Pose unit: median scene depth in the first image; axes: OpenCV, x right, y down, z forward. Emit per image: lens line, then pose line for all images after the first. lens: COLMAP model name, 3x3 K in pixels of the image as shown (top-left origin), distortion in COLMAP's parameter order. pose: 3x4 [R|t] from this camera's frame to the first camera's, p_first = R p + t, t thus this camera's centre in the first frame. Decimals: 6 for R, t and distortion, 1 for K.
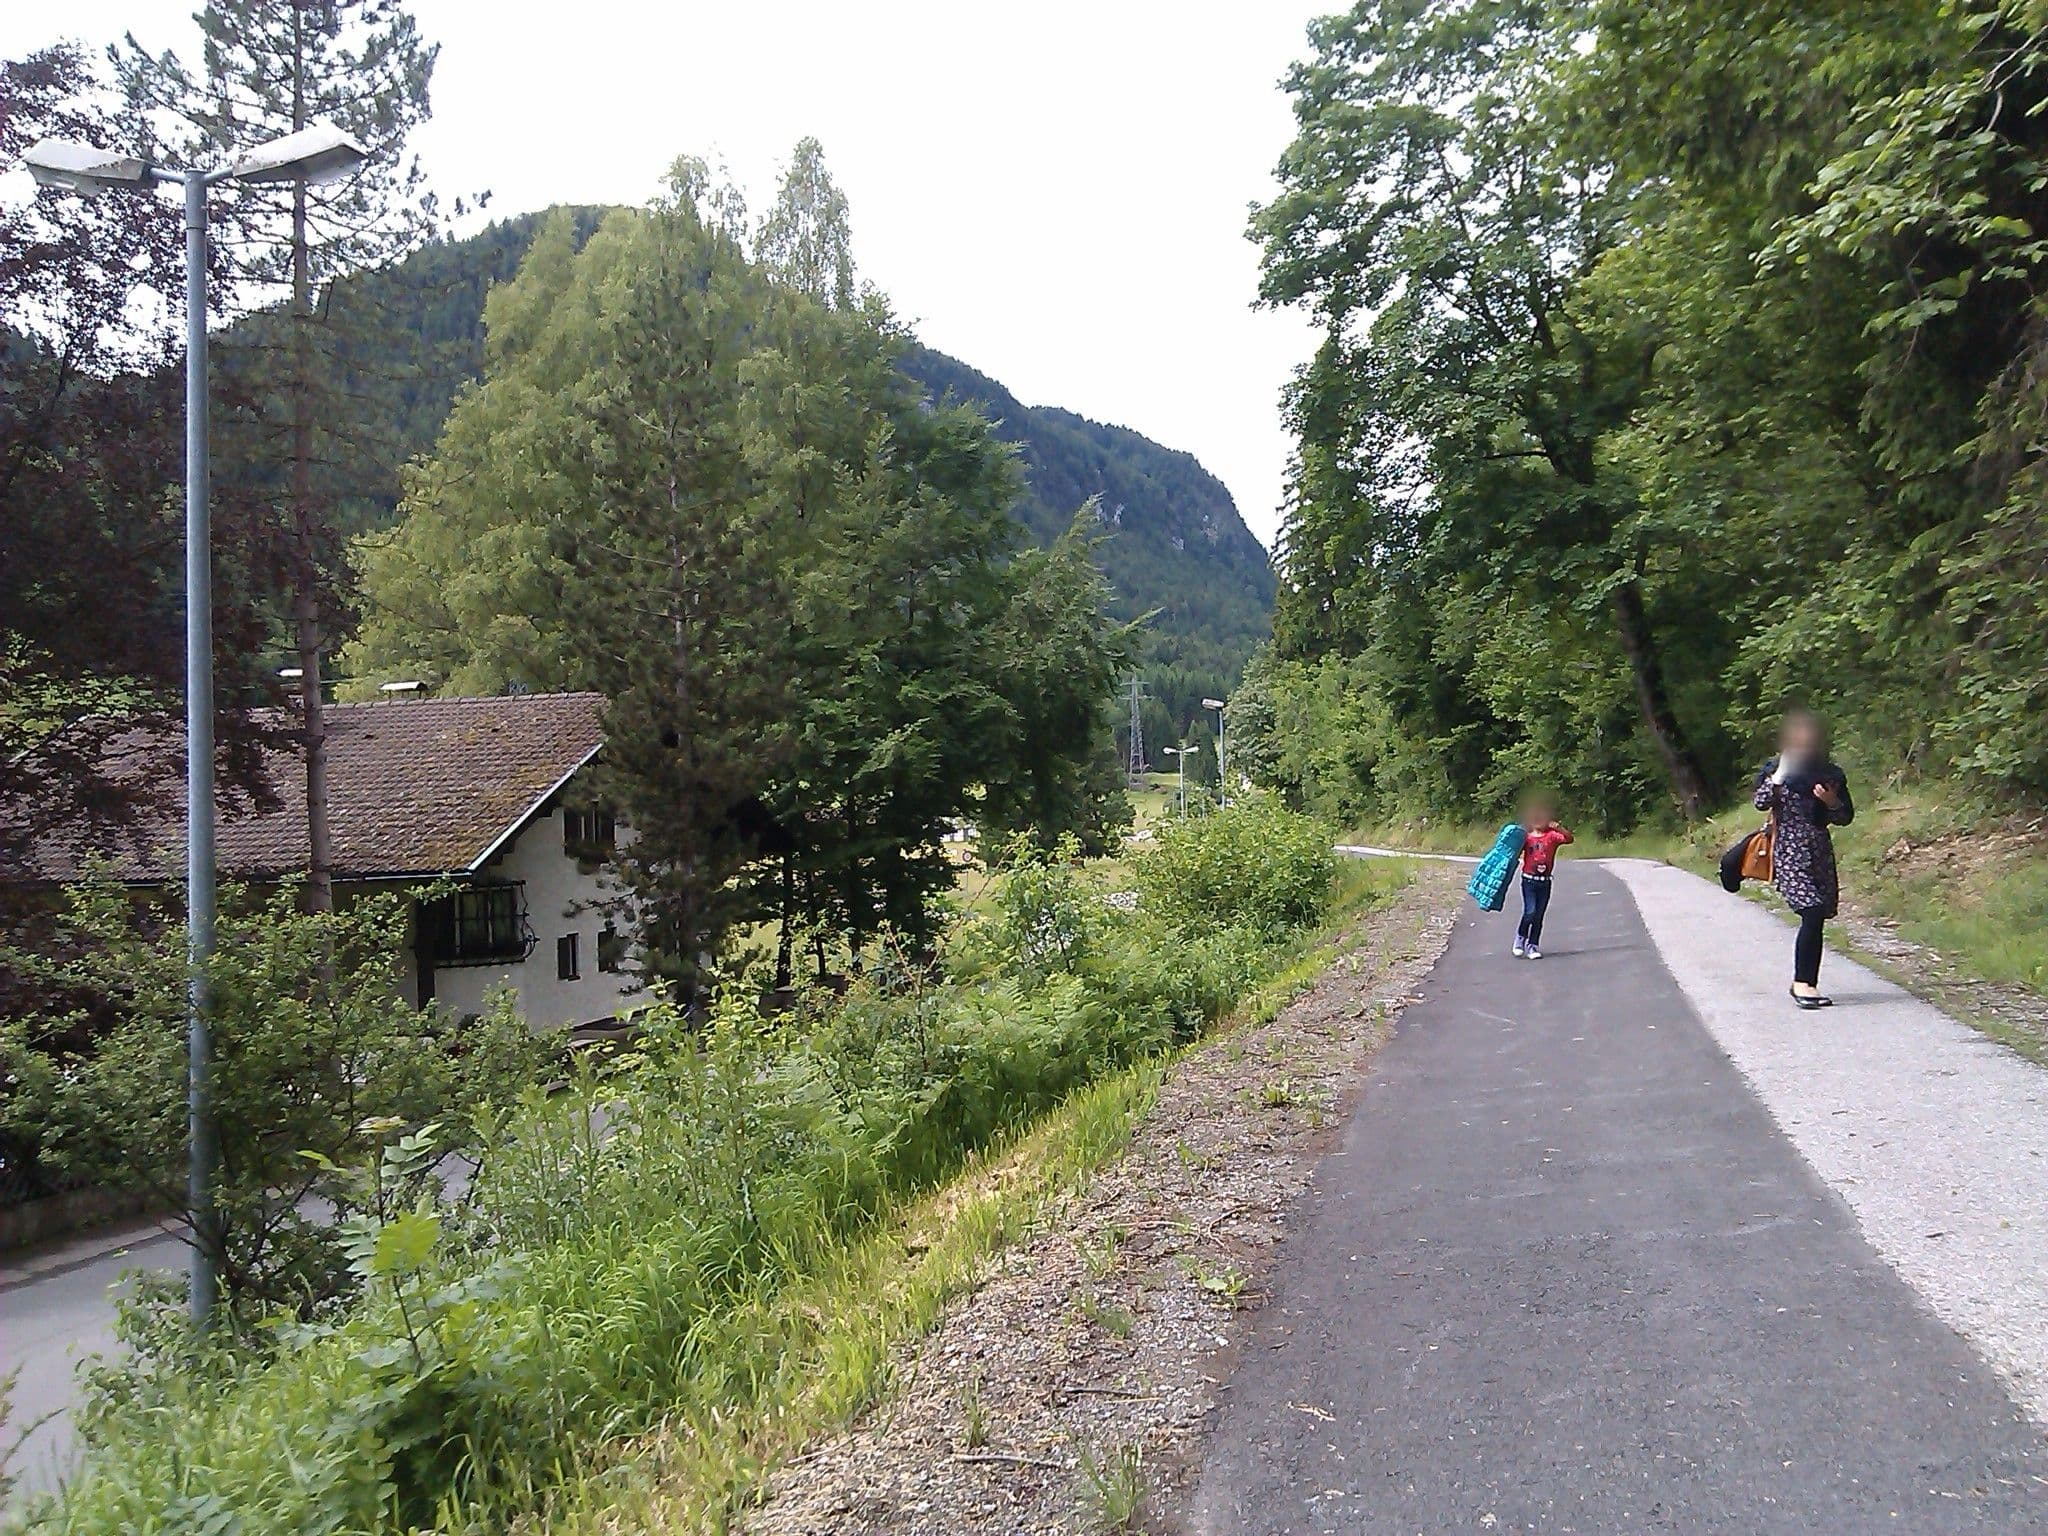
lens RADIAL K [[2342.9, 0, 1024.1], [0, 2342.9, 702.5], [0, 0, 1]] dist [0.107464, 0.001206]
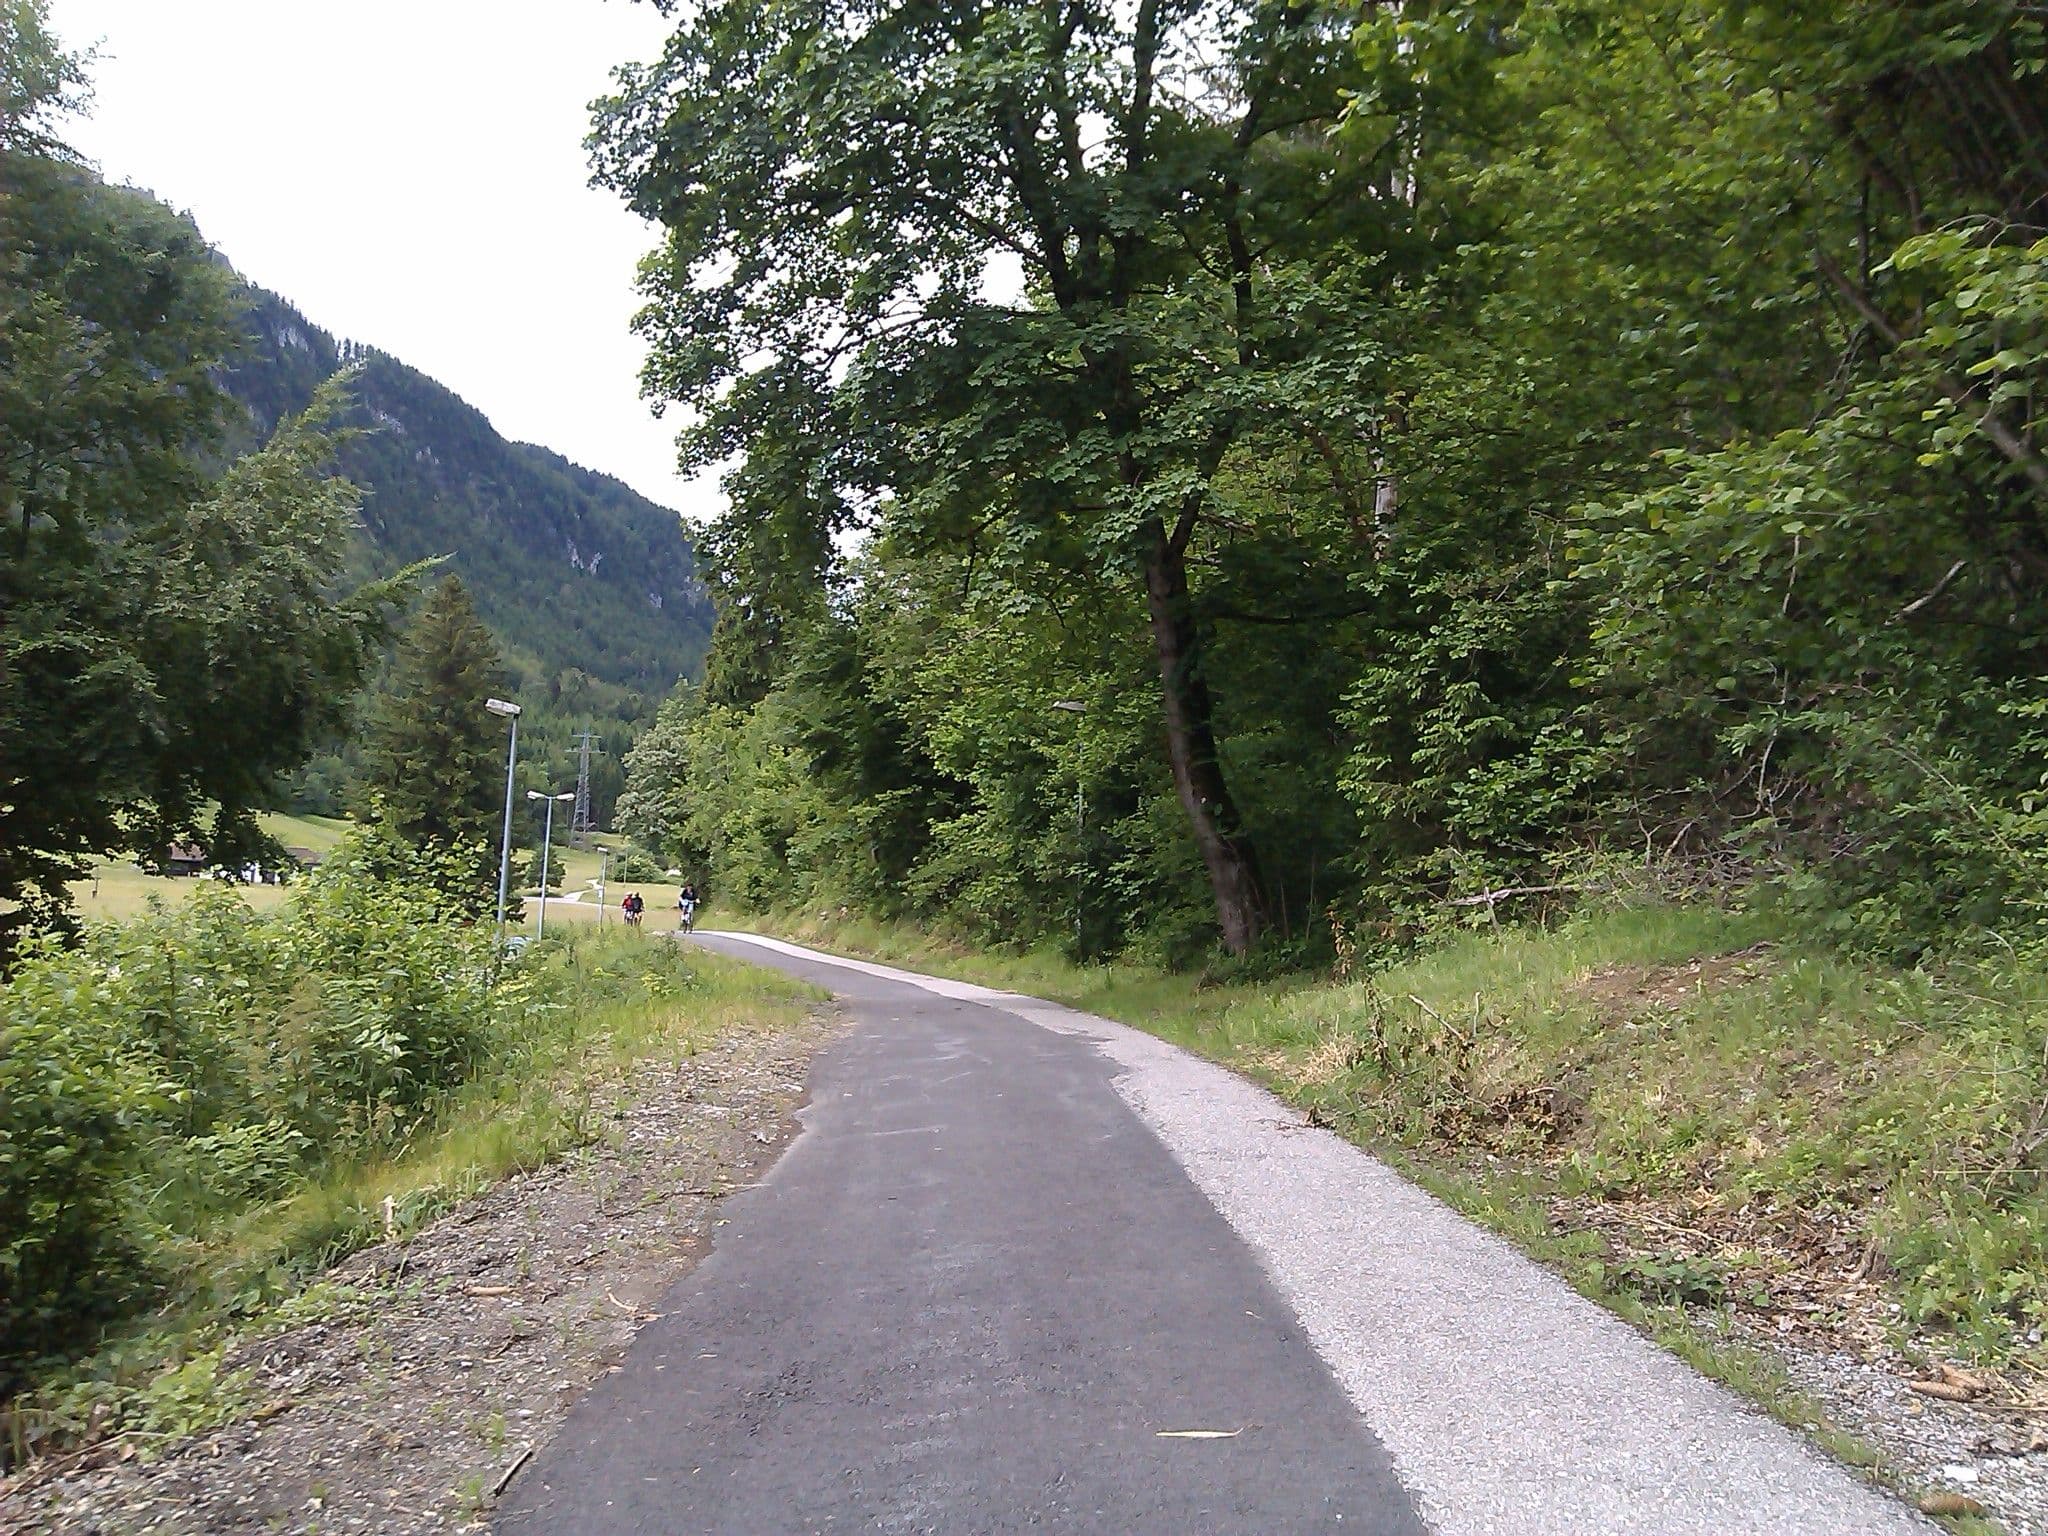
lens RADIAL K [[1675.9, 0, 1024.0], [0, 1675.9, 768.0], [0, 0, 1]] dist [0.049058, -0.000835]
pose [[0.969312, 0.096147, 0.226253, 0.103499], [-0.091085, 0.995305, -0.032731, 0.016998], [-0.228338, 0.011119, 0.973519, 0.470439]]
